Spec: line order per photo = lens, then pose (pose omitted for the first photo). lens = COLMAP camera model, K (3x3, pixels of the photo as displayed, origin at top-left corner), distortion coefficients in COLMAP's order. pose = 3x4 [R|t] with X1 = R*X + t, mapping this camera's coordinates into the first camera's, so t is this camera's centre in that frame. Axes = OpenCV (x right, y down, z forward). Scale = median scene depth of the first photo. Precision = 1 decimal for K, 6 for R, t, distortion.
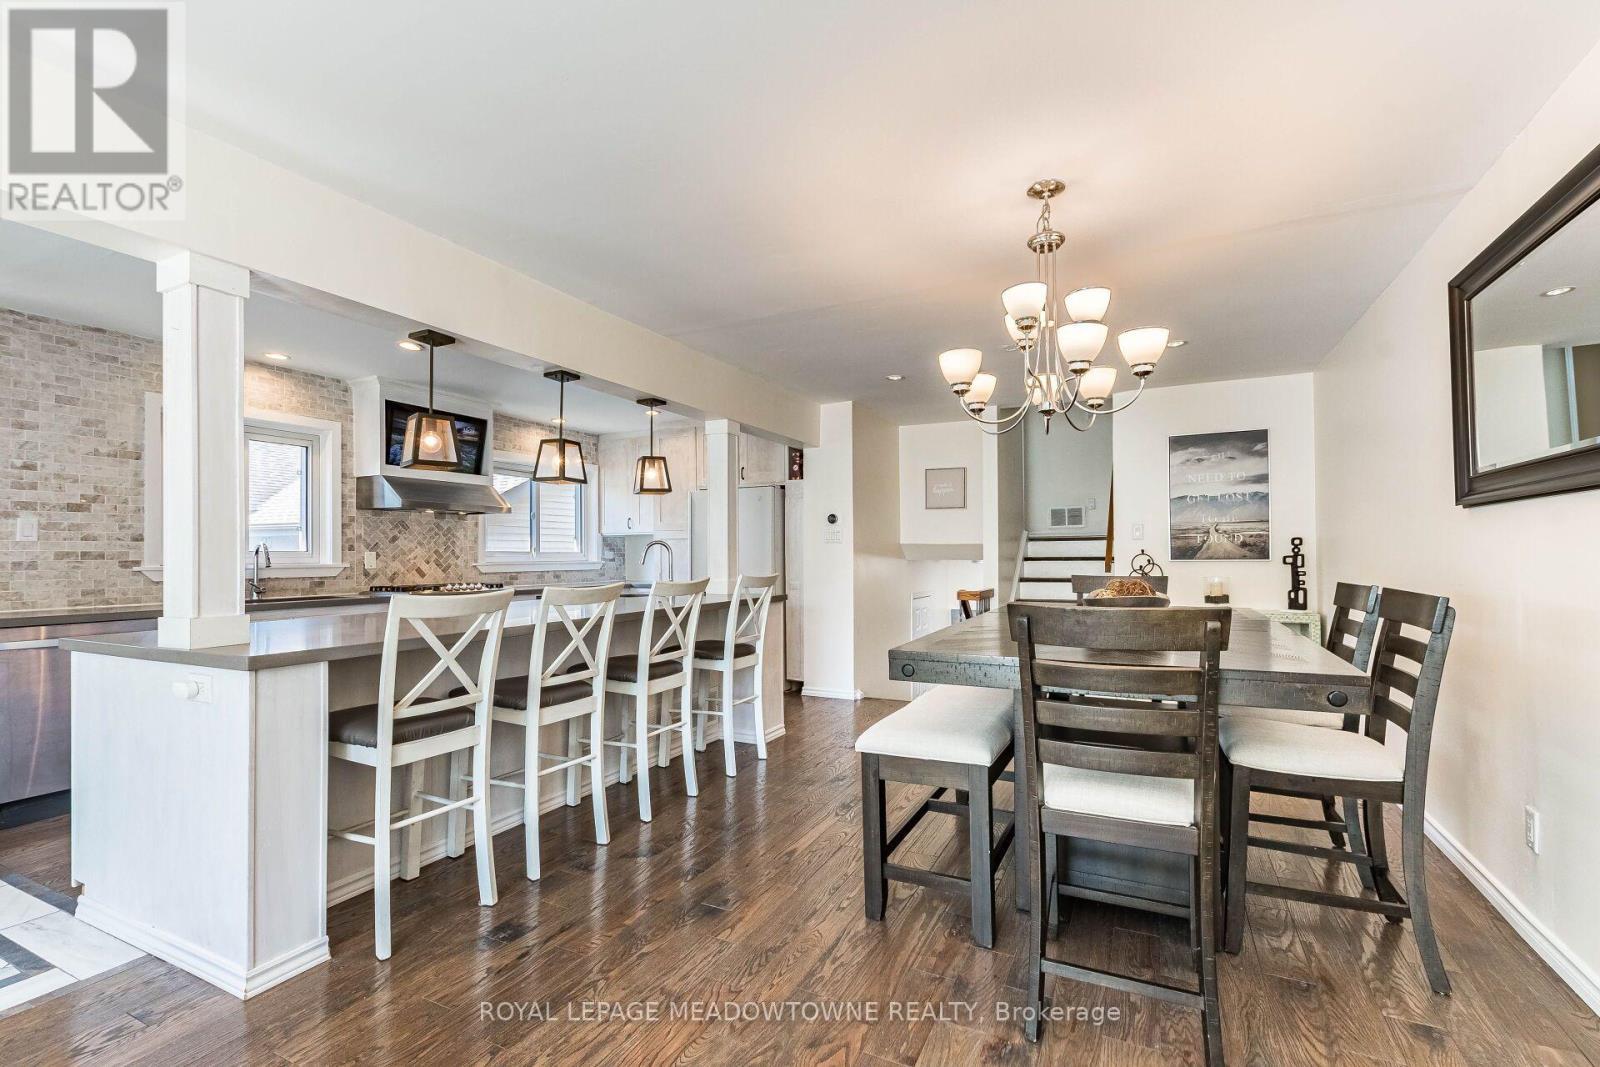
lens RADIAL K [[722.8, 0, 793.7], [0, 722.8, 543.5], [0, 0, 1]] dist [0.003556, -0.001067]
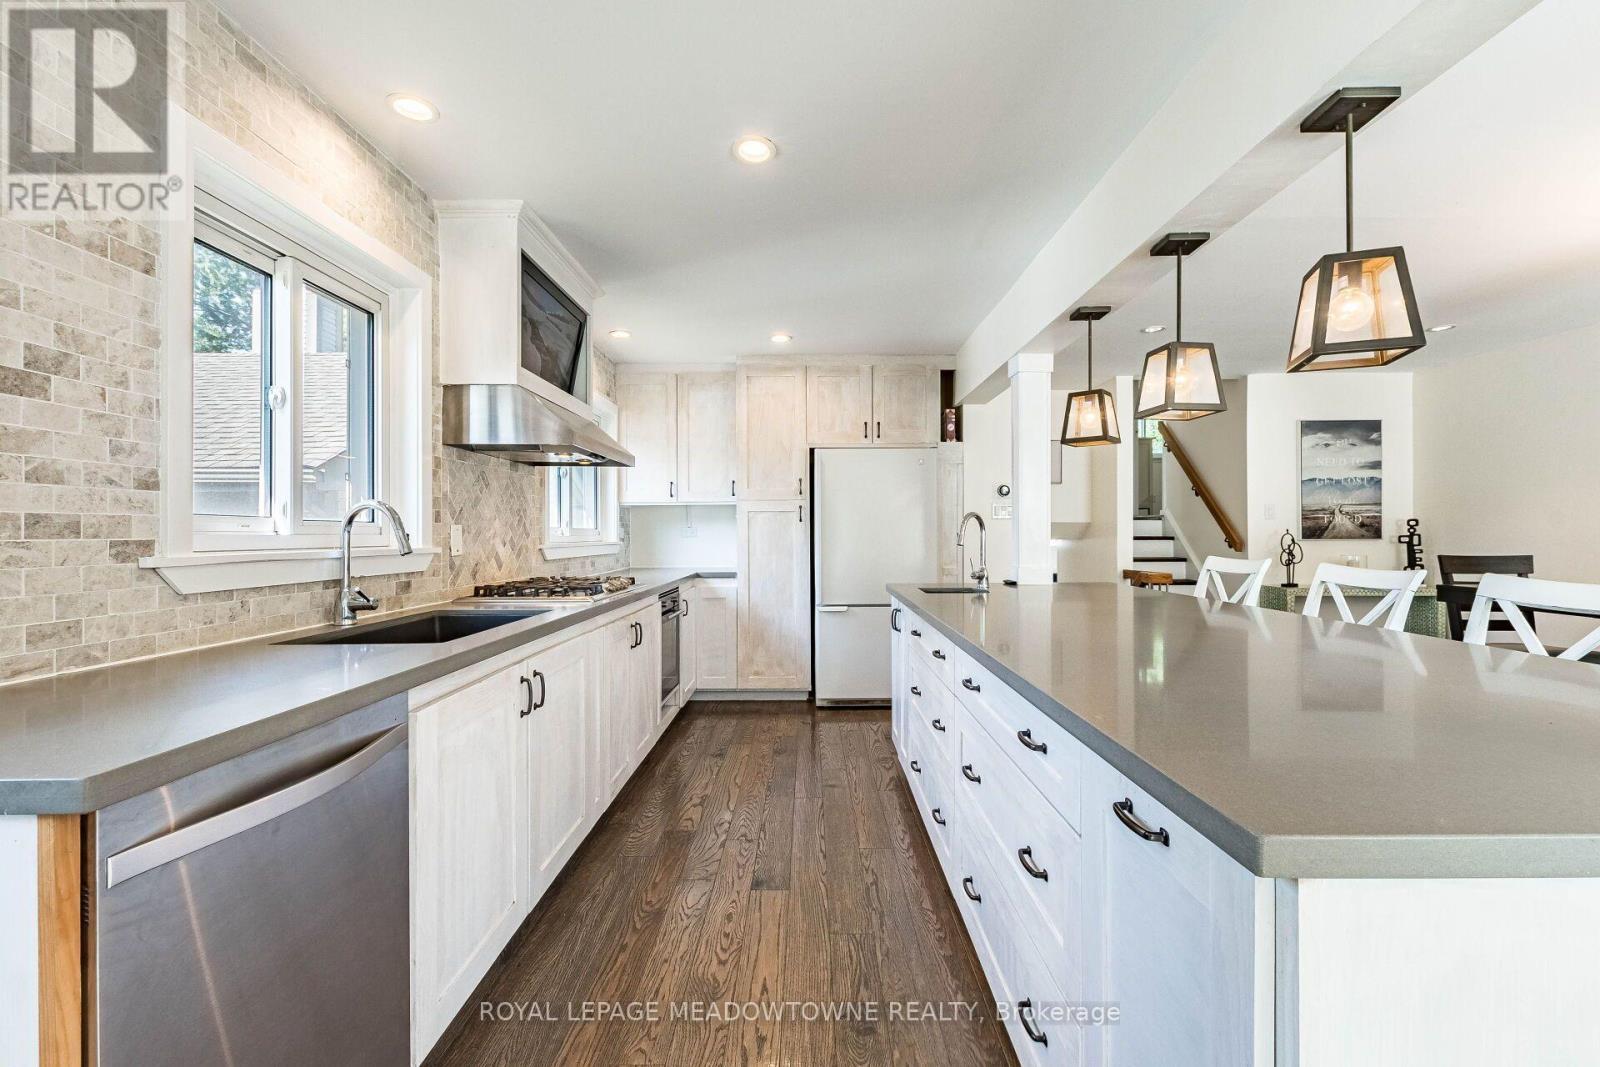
lens RADIAL K [[722.8, 0, 803.0], [0, 722.8, 528.4], [0, 0, 1]] dist [0.003556, -0.001067]
pose [[0.894013, 0.006714, 0.447990, -0.619225], [-0.009972, 0.999938, 0.004914, 0.009617], [-0.447929, -0.008861, 0.894025, 0.409351]]
